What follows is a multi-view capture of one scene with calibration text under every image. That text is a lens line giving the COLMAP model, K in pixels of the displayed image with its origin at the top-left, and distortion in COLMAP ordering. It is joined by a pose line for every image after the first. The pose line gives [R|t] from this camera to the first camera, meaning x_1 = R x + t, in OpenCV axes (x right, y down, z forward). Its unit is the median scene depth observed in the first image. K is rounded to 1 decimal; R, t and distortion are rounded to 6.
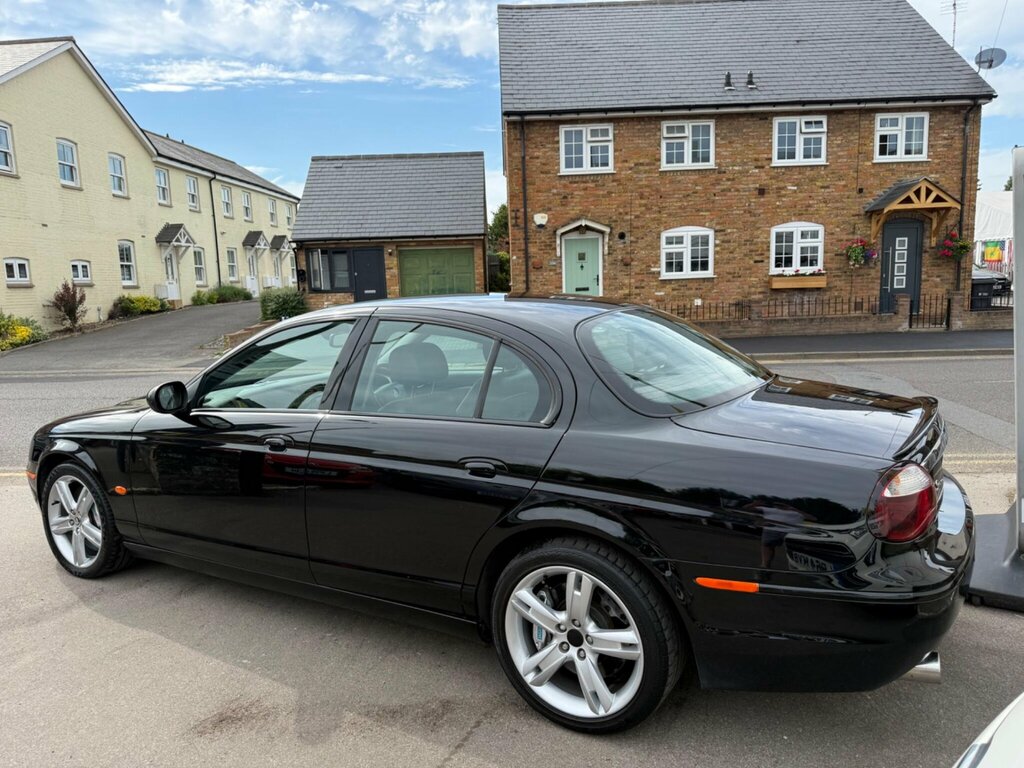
lens RADIAL K [[717.8, 0, 509.7], [0, 717.8, 386.7], [0, 0, 1]] dist [0.029930, -0.044226]
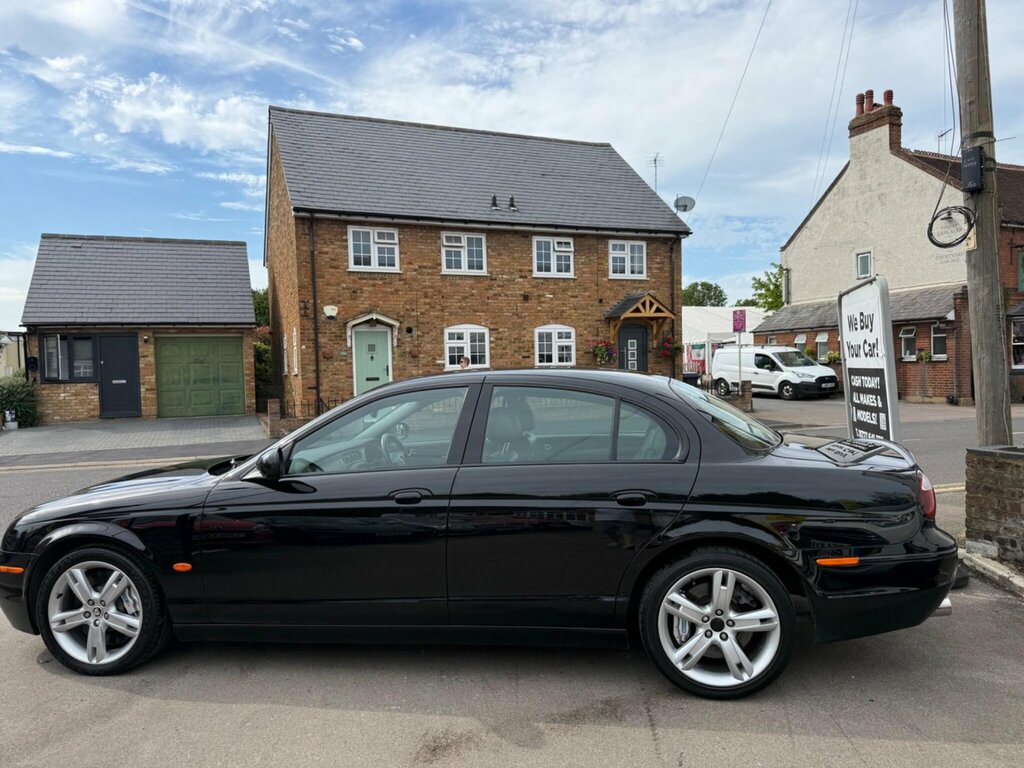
lens RADIAL K [[707.4, 0, 506.2], [0, 707.4, 387.9], [0, 0, 1]] dist [0.102283, -0.157933]
pose [[0.927841, 0.002506, 0.372967, -0.103343], [0.045800, 0.991644, -0.120600, 0.008776], [-0.370153, 0.128979, 0.919973, -0.014699]]
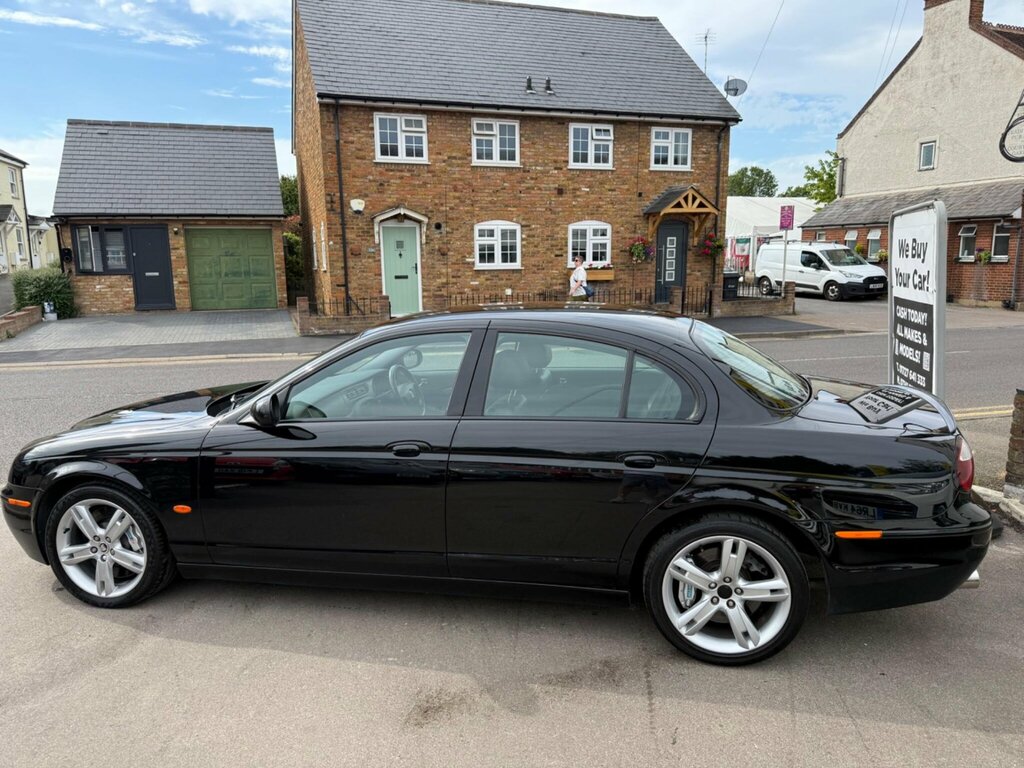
lens RADIAL K [[707.4, 0, 506.2], [0, 707.4, 387.9], [0, 0, 1]] dist [0.102283, -0.157933]
pose [[0.945565, -0.035308, 0.323512, -0.090672], [0.026610, 0.999157, 0.031270, -0.007277], [-0.324344, -0.020959, 0.945707, -0.005983]]
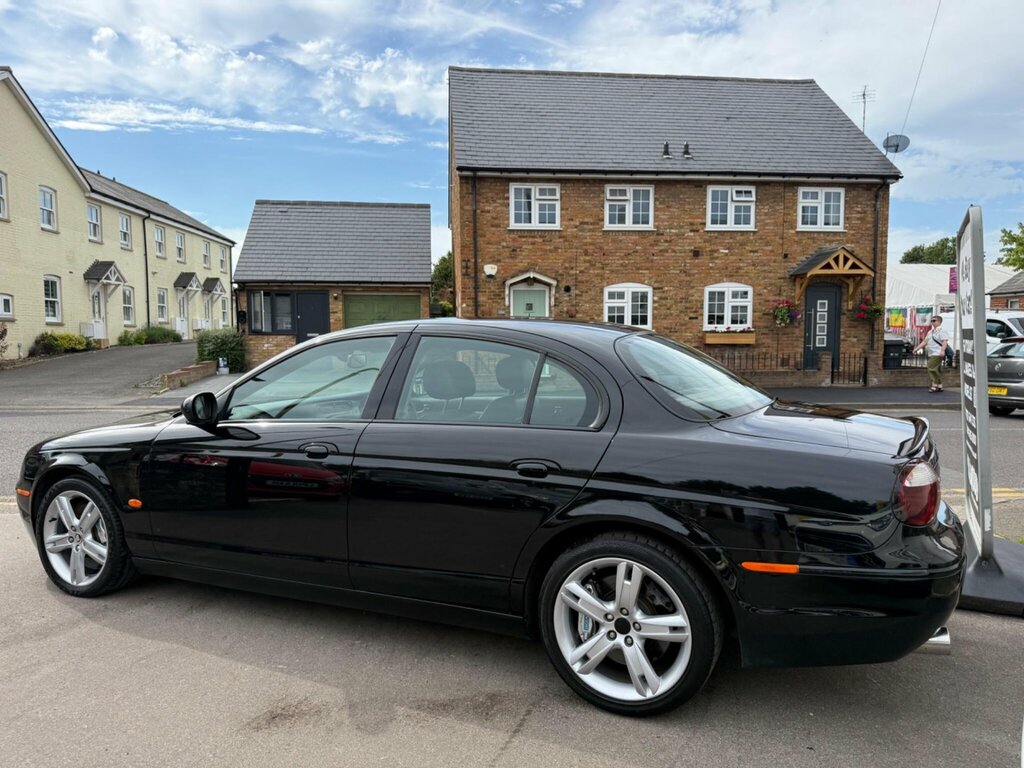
lens RADIAL K [[710.0, 0, 513.5], [0, 710.0, 387.1], [0, 0, 1]] dist [0.110023, -0.218404]
pose [[0.994227, 0.023815, 0.104624, -0.026759], [-0.016122, 0.997145, -0.073767, 0.010092], [-0.106082, 0.071655, 0.991772, -0.010888]]
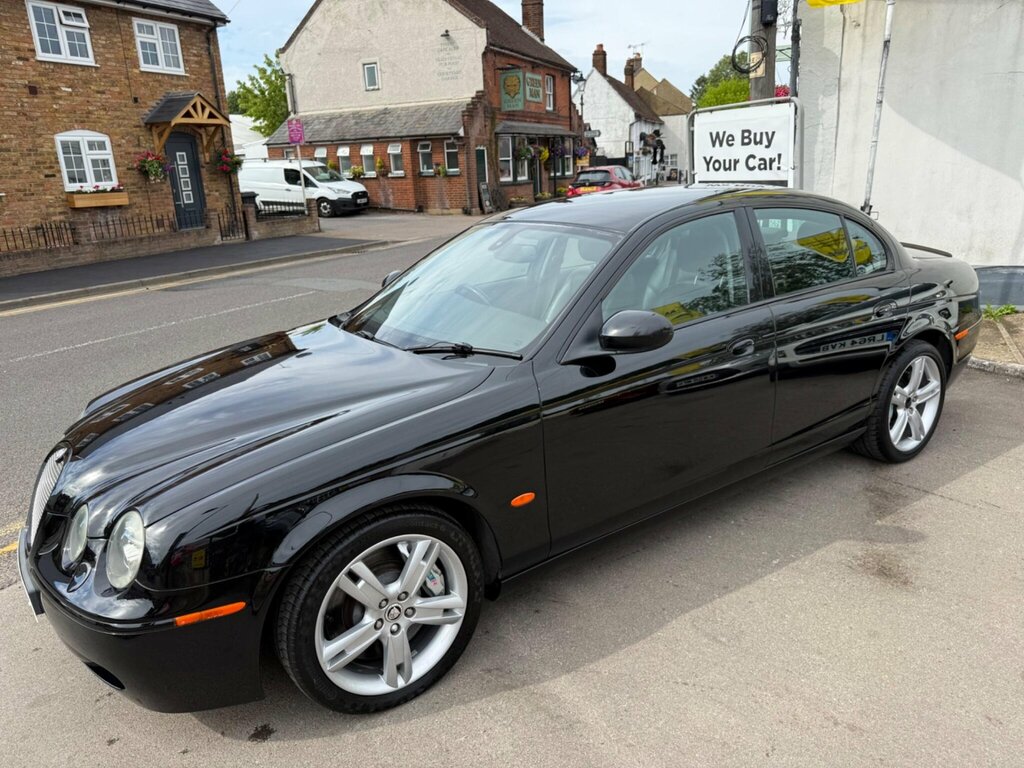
lens RADIAL K [[723.2, 0, 513.4], [0, 723.2, 387.4], [0, 0, 1]] dist [0.003941, -0.011815]
pose [[0.426261, -0.248779, 0.869719, -0.225709], [0.156100, 0.967246, 0.200170, -0.018281], [-0.891030, 0.050438, 0.451133, 0.145849]]
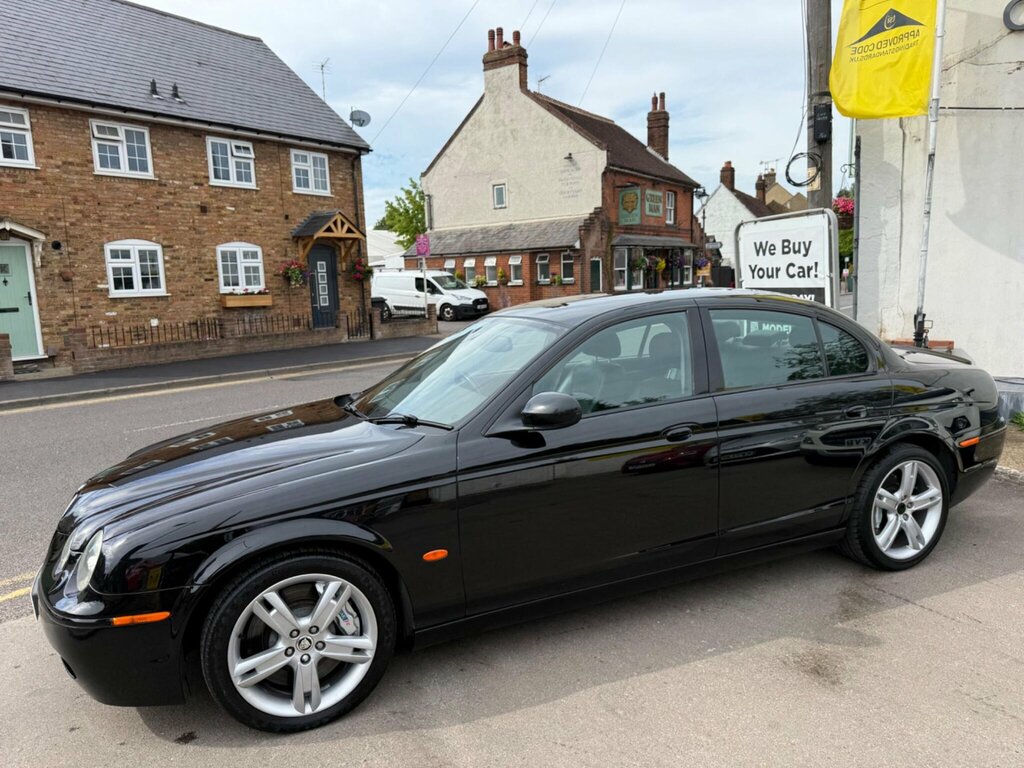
lens RADIAL K [[713.5, 0, 503.2], [0, 713.5, 389.1], [0, 0, 1]] dist [0.092313, -0.152307]
pose [[0.593812, -0.104602, 0.797775, -0.220897], [0.128282, 0.991138, 0.034470, -0.008463], [-0.794312, 0.081871, 0.601969, 0.100862]]
